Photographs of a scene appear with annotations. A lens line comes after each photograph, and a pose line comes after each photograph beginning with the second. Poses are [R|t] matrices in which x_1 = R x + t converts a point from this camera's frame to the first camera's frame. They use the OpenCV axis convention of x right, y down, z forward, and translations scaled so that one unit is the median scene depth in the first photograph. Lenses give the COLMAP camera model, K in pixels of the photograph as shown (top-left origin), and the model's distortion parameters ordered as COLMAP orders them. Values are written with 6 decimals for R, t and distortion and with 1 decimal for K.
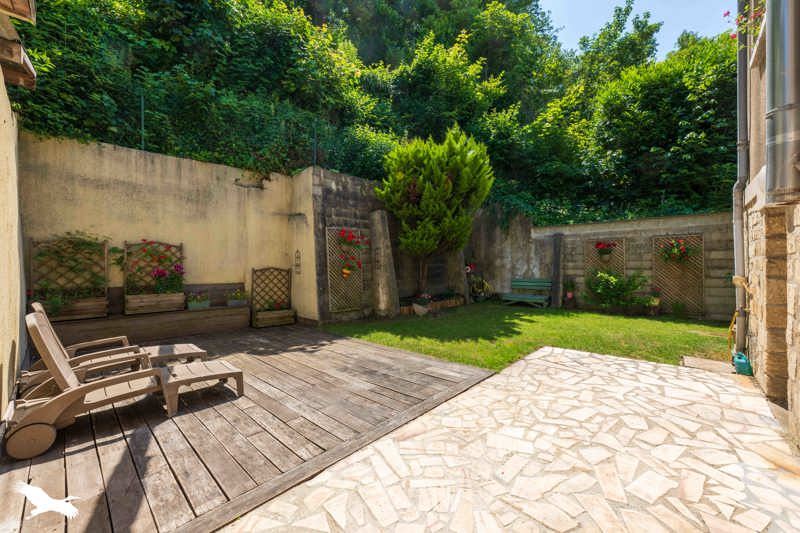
lens RADIAL K [[318.5, 0, 399.9], [0, 318.5, 266.1], [0, 0, 1]] dist [-0.000370, -0.000132]
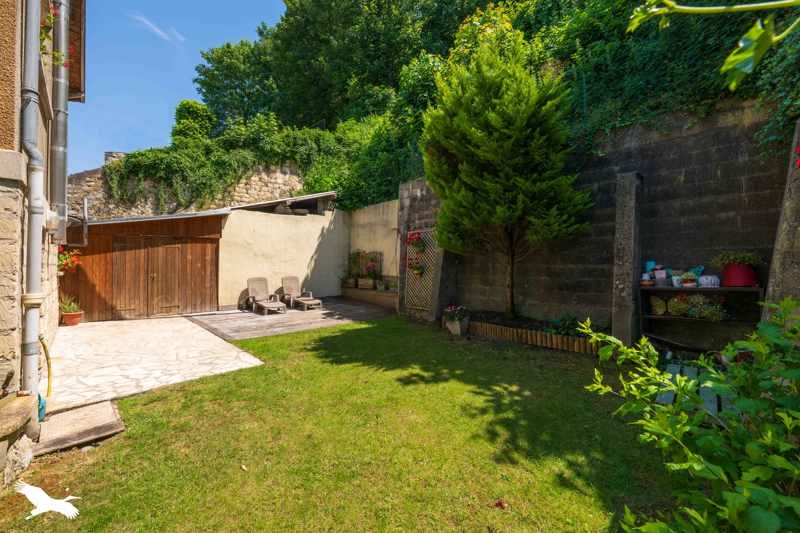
lens RADIAL K [[318.5, 0, 400.1], [0, 318.5, 264.9], [0, 0, 1]] dist [-0.000370, -0.000132]
pose [[-0.025992, 0.004637, -0.999651, 1.043120], [-0.017747, 0.999830, 0.005099, -0.008615], [0.999505, 0.017874, -0.025905, 1.125863]]
